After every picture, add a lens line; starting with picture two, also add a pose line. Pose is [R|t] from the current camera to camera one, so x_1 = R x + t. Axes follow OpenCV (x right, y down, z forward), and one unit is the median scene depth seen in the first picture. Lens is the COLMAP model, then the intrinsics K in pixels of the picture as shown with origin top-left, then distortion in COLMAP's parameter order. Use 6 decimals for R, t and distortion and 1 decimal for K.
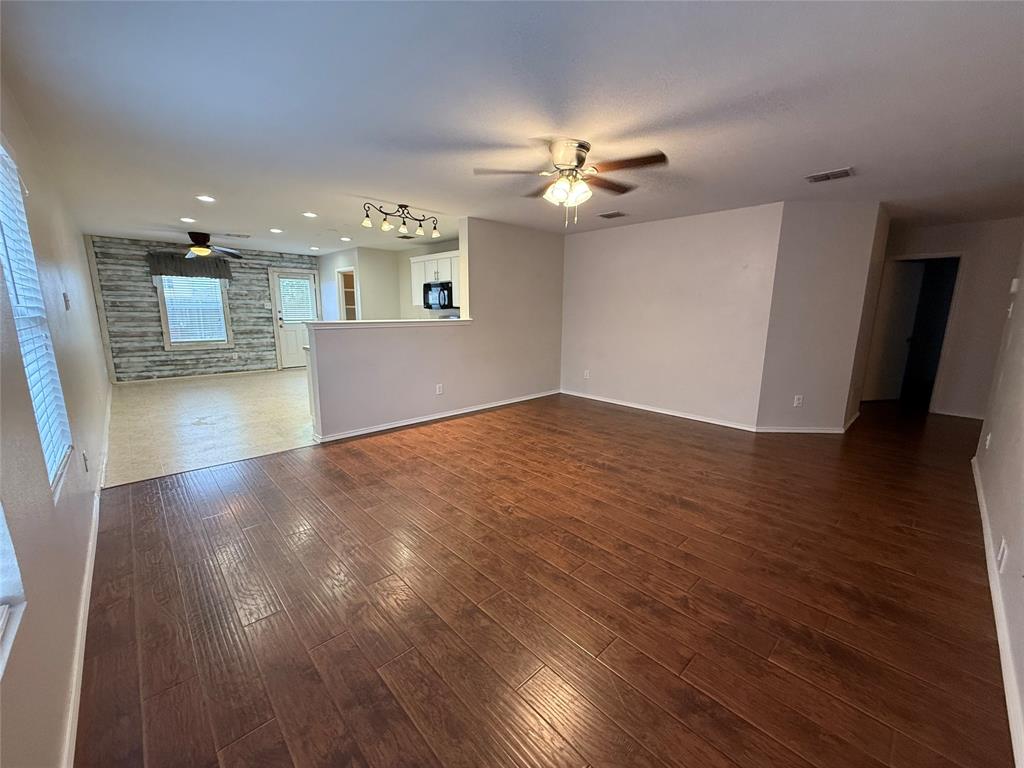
lens RADIAL K [[407.7, 0, 508.3], [0, 407.7, 385.0], [0, 0, 1]] dist [0.001262, -0.000056]
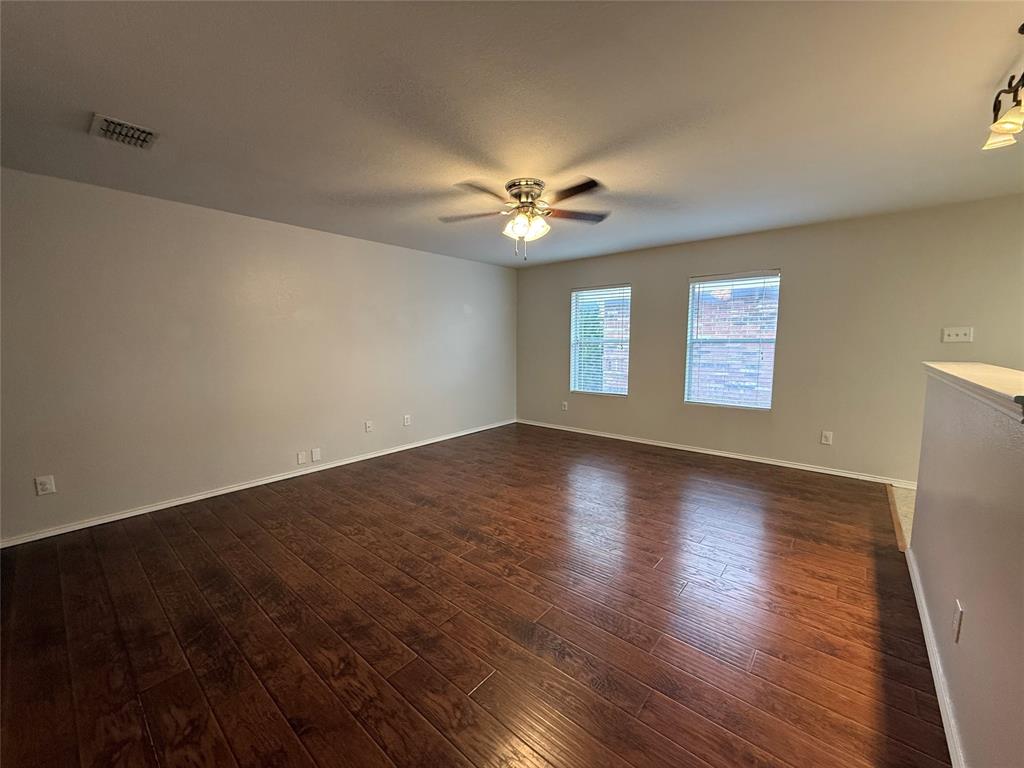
lens RADIAL K [[407.7, 0, 508.3], [0, 407.7, 385.0], [0, 0, 1]] dist [0.001262, -0.000056]
pose [[-0.994174, 0.007004, -0.107560, 0.260308], [-0.024320, 0.957578, 0.287145, -0.331949], [0.105009, 0.288088, -0.951829, 1.793007]]
